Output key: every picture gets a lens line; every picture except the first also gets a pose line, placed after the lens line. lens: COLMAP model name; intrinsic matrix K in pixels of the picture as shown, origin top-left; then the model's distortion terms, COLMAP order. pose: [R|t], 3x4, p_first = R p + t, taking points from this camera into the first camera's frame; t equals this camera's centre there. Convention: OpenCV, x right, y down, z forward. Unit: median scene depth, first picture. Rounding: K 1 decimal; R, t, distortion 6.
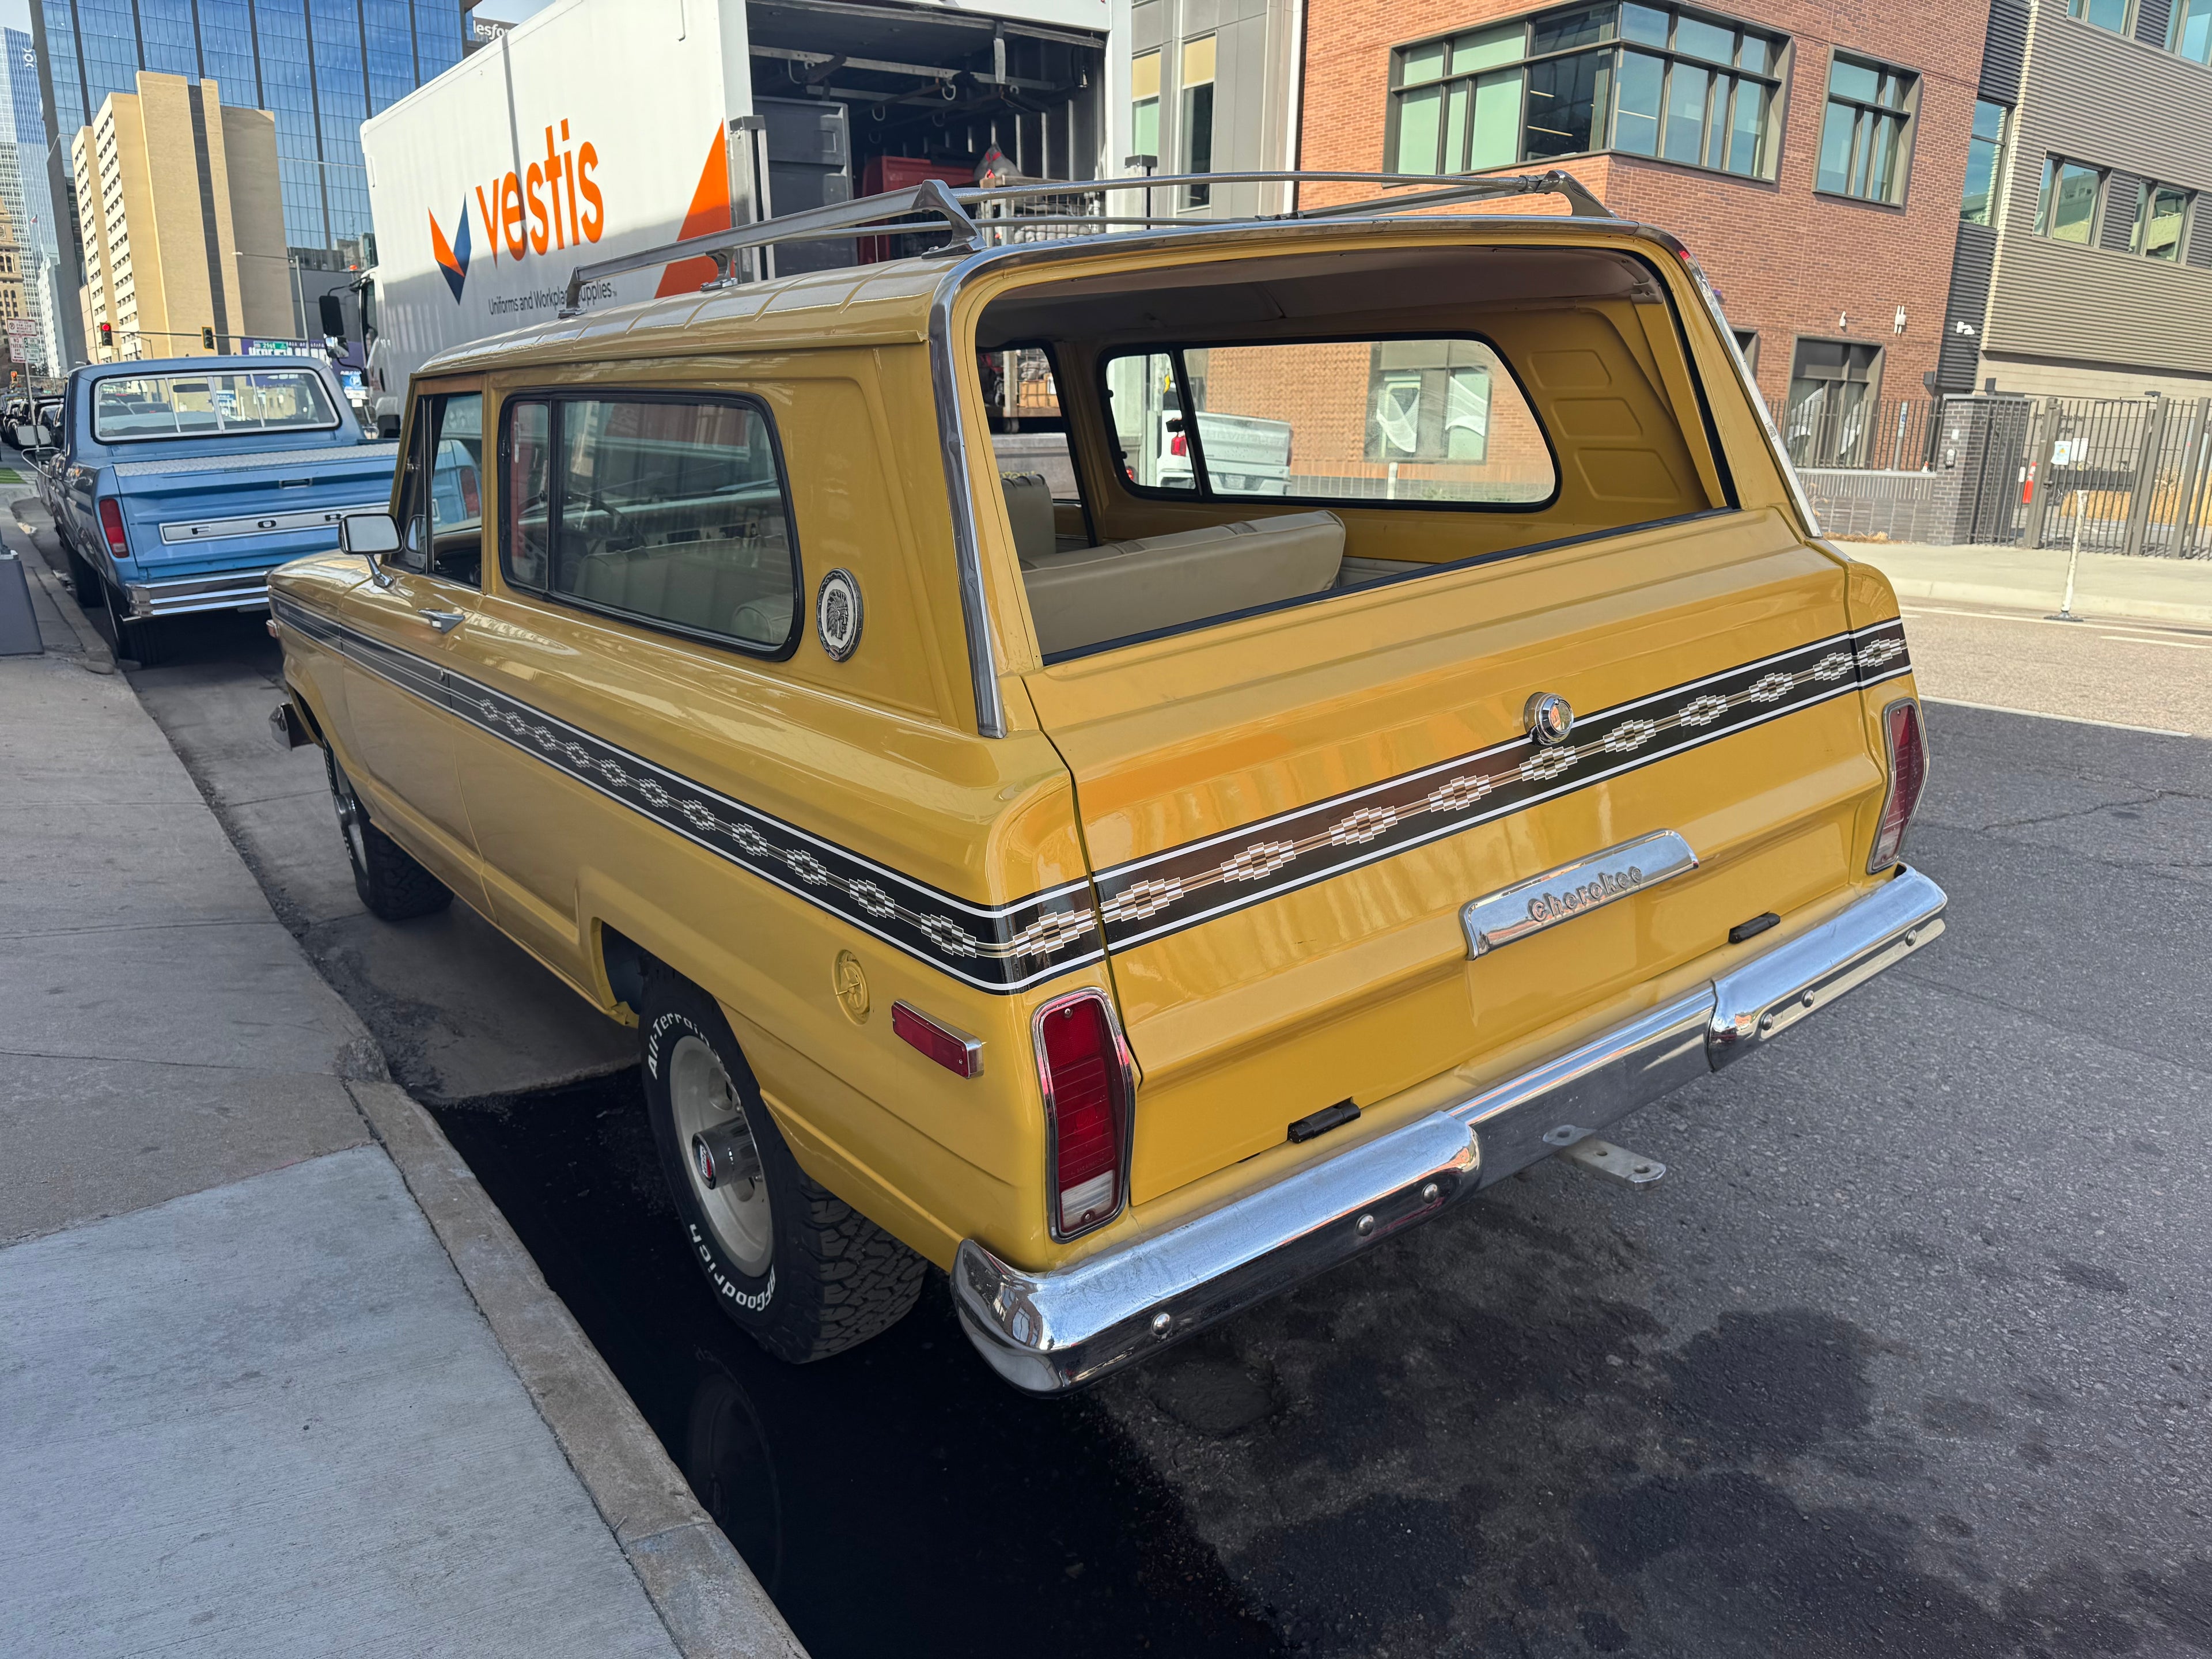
lens RADIAL K [[1559.7, 0, 1096.9], [0, 1559.7, 844.1], [0, 0, 1]] dist [-0.011951, 0.003265]
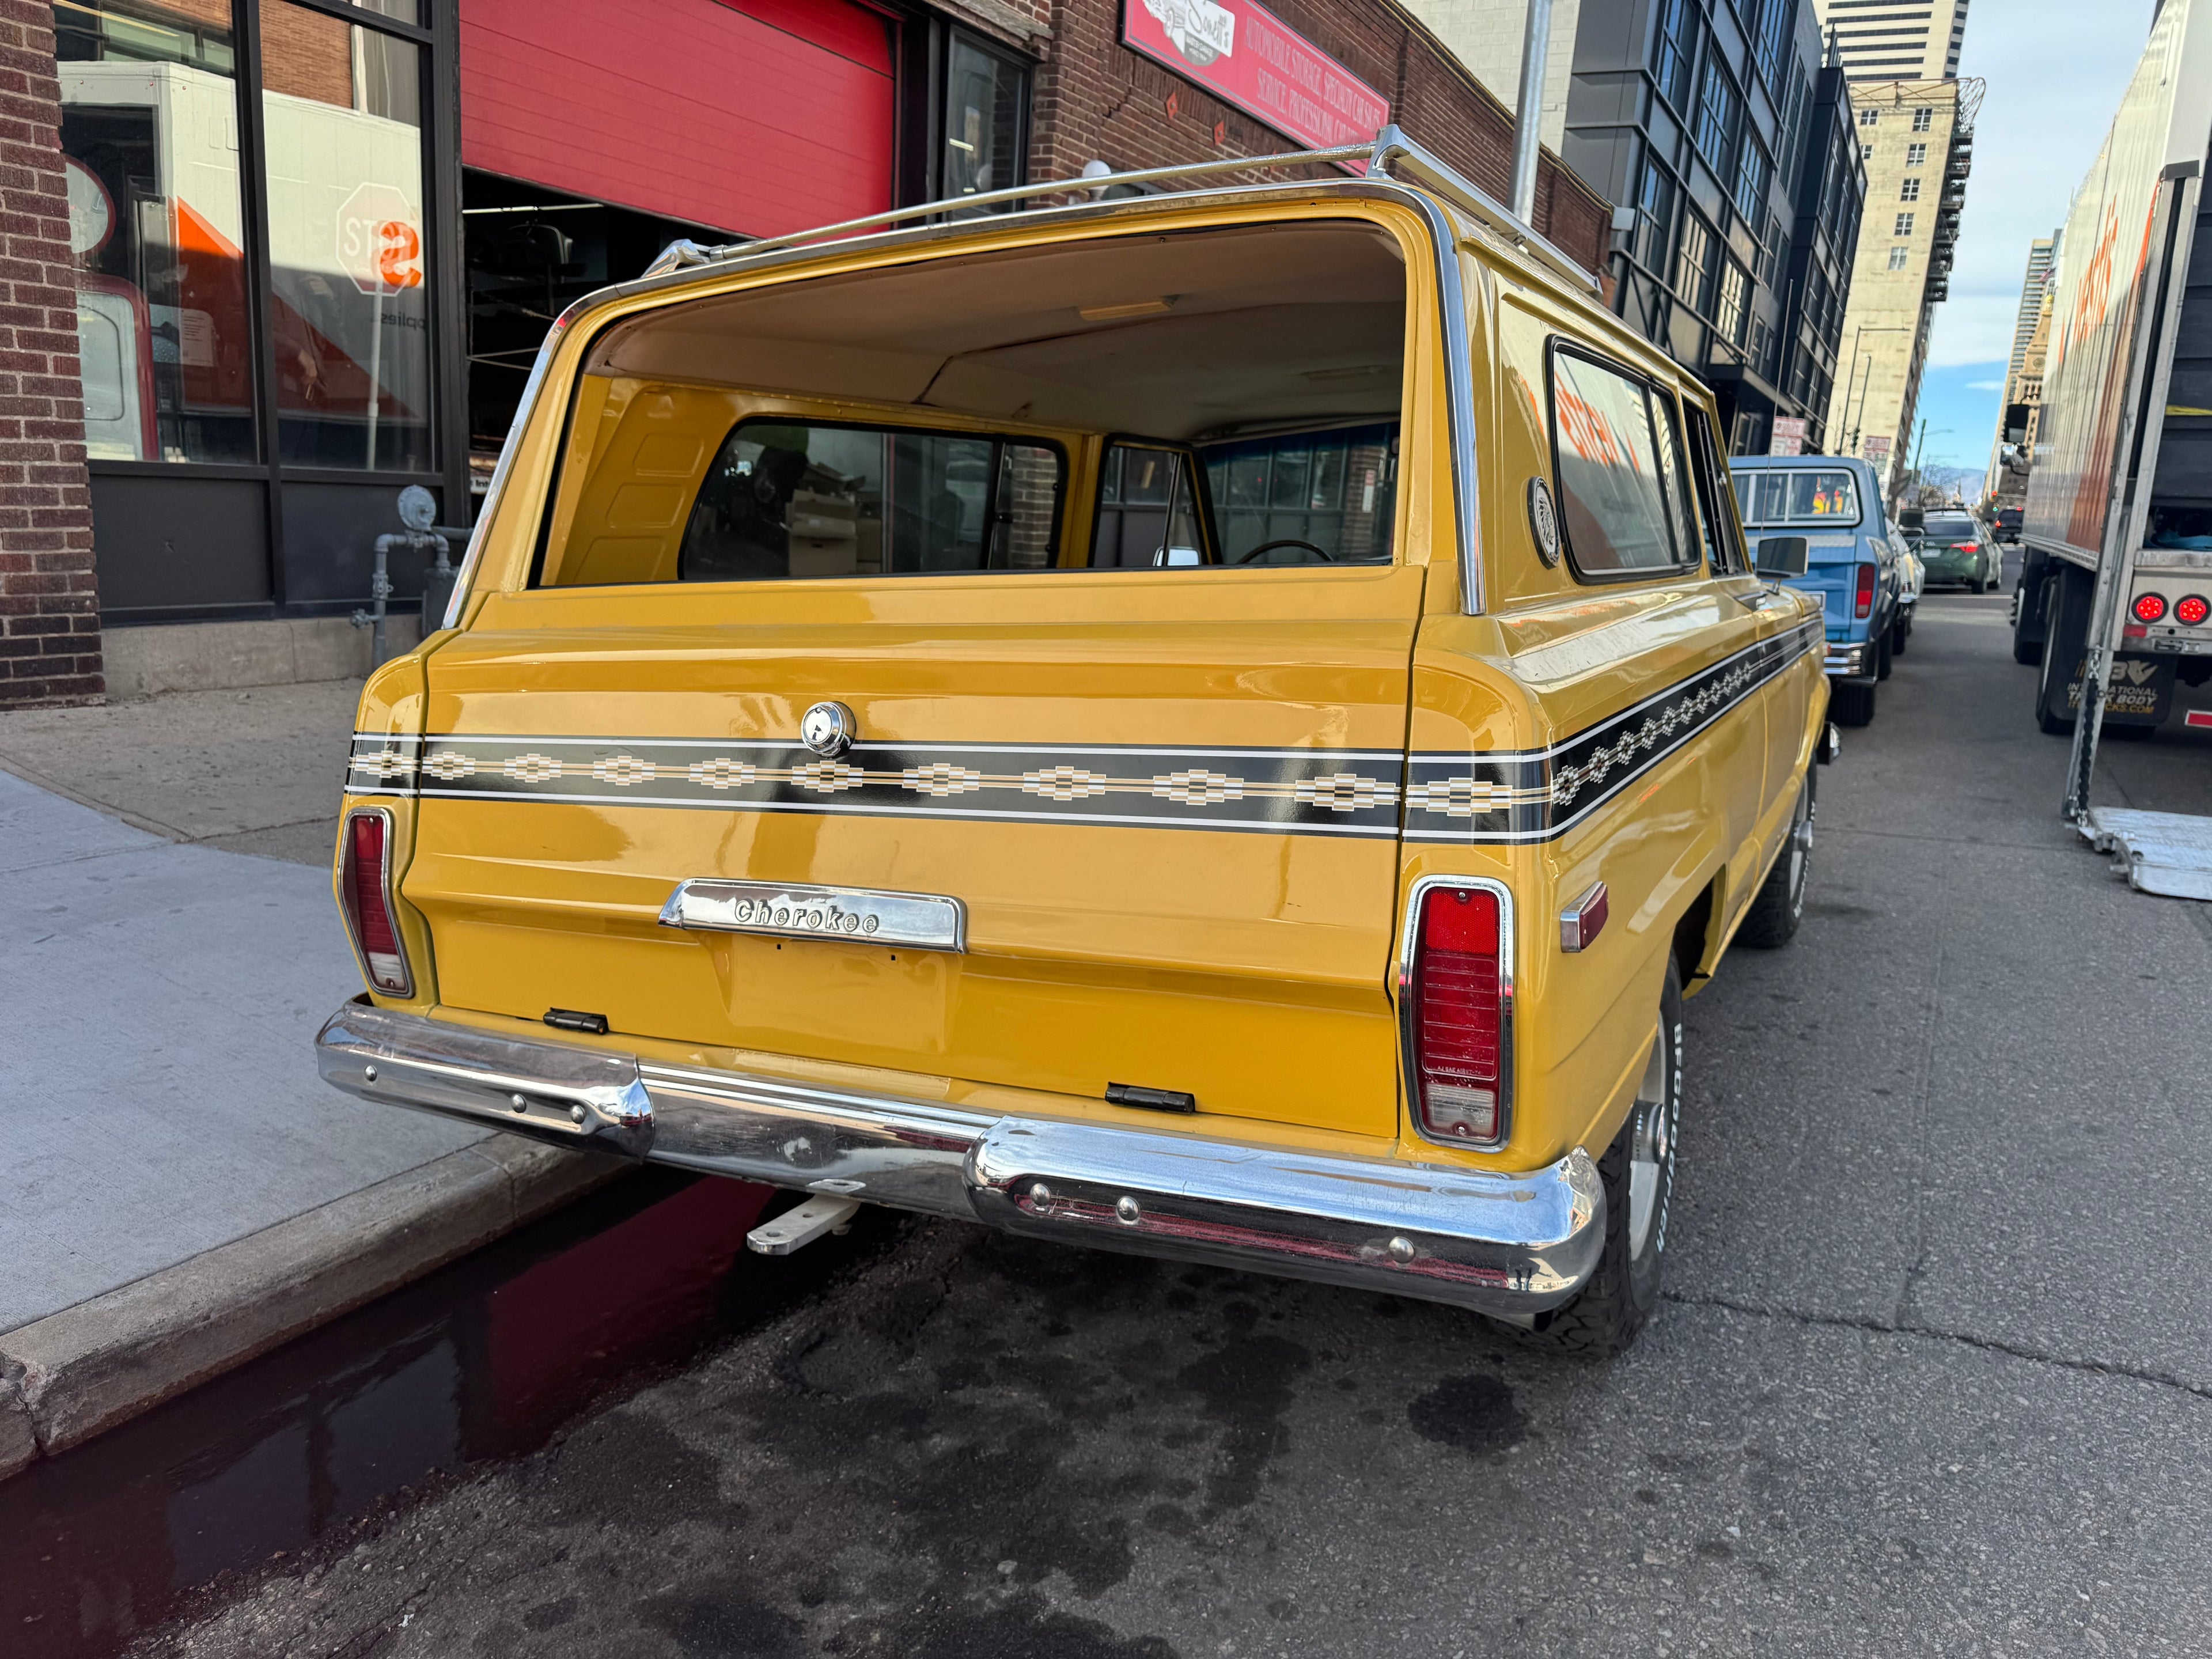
lens RADIAL K [[1559.7, 0, 1096.9], [0, 1559.7, 844.1], [0, 0, 1]] dist [-0.011951, 0.003265]
pose [[0.452887, 0.214082, -0.865484, 1.001262], [-0.275117, 0.956927, 0.092740, -0.124045], [0.848059, 0.196108, 0.492278, 0.573168]]
